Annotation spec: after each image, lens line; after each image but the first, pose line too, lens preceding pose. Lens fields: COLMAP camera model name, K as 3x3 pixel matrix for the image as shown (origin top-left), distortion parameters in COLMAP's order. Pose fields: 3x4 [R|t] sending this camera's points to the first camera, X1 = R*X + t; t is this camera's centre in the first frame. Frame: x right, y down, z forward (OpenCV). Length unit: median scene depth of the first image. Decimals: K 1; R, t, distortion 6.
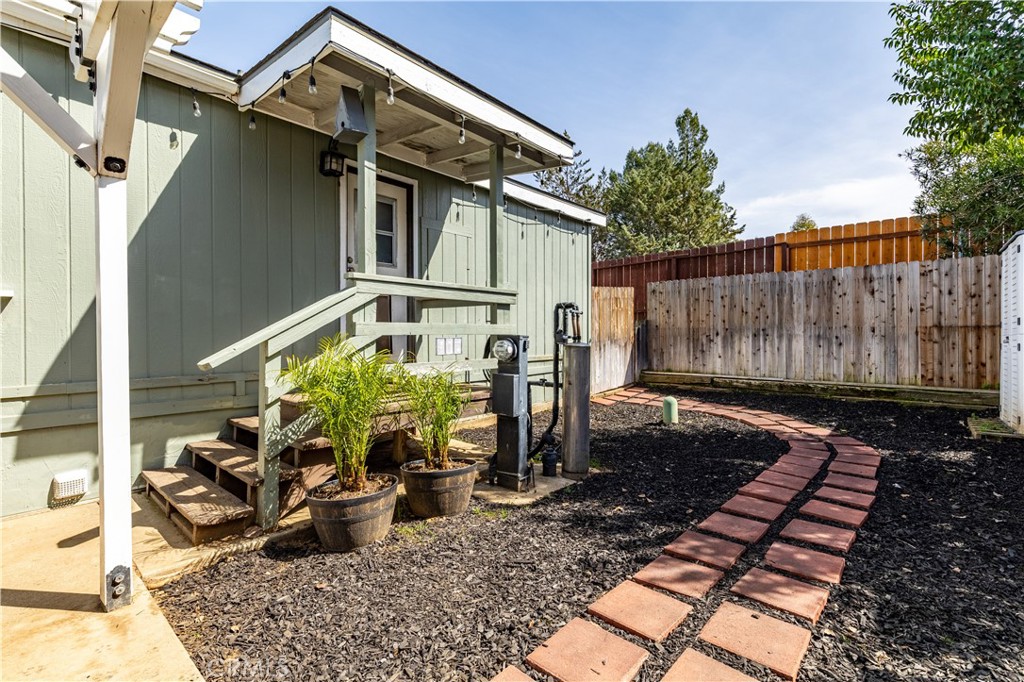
lens RADIAL K [[465.9, 0, 507.6], [0, 465.9, 335.6], [0, 0, 1]] dist [0.001353, -0.001186]
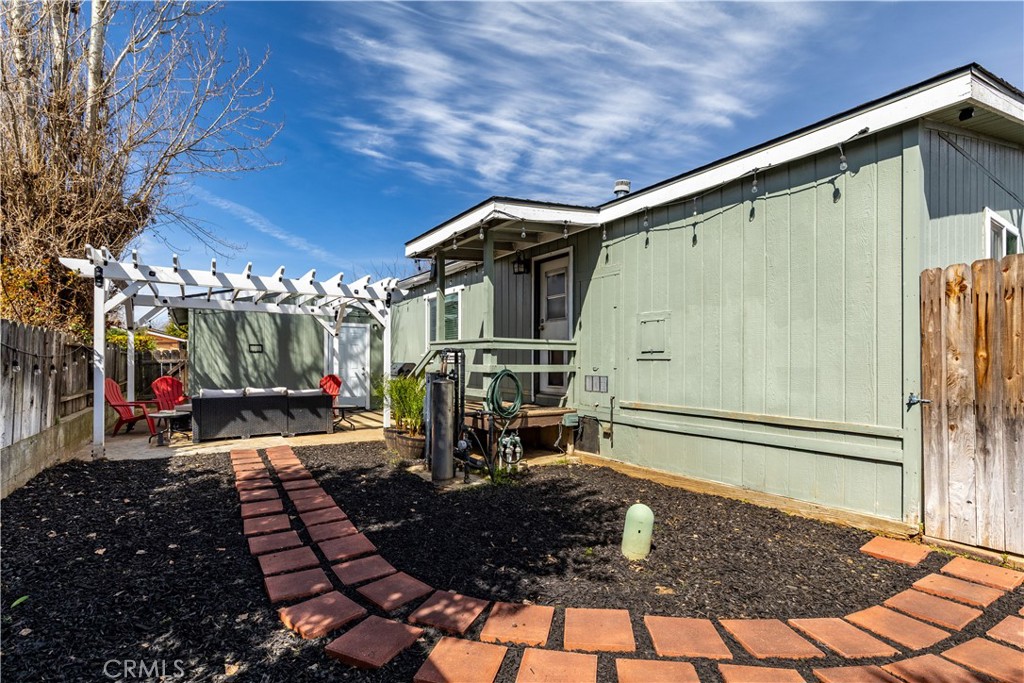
lens RADIAL K [[465.9, 0, 513.0], [0, 465.9, 351.1], [0, 0, 1]] dist [0.001353, -0.001186]
pose [[-0.247455, -0.011225, -0.968834, 0.748239], [-0.001530, 0.999936, -0.011194, -0.028719], [0.968898, -0.001288, -0.247457, 0.829820]]
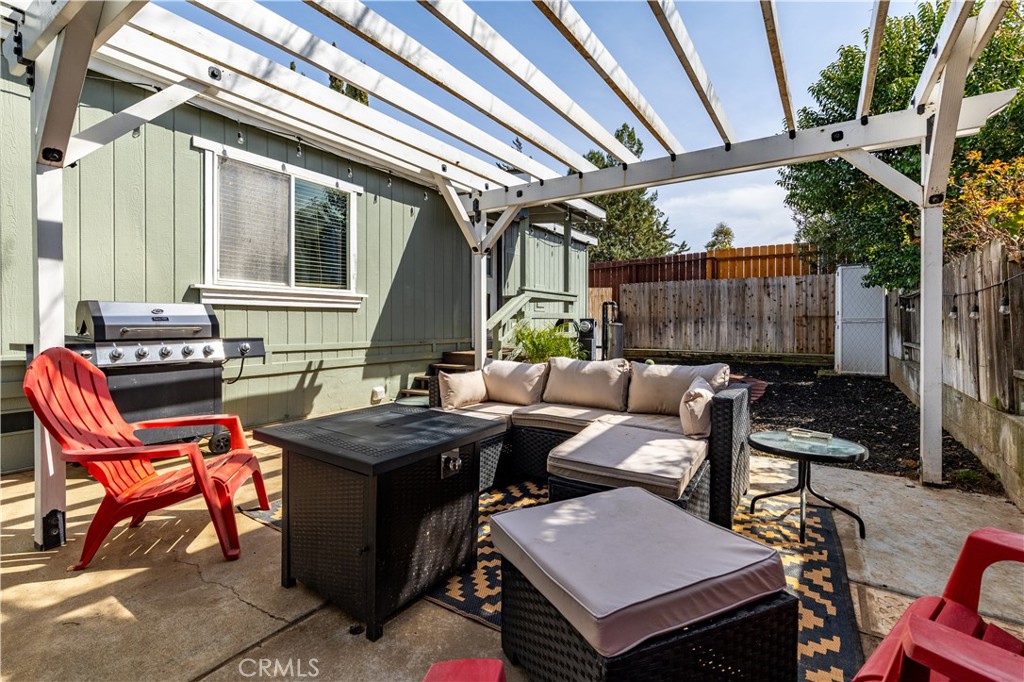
lens RADIAL K [[465.9, 0, 495.3], [0, 465.9, 324.2], [0, 0, 1]] dist [0.001353, -0.001186]
pose [[0.993308, 0.003595, 0.115436, -0.294926], [-0.003092, 0.999985, -0.004533, 0.015996], [-0.115451, 0.004146, 0.993305, -0.427014]]
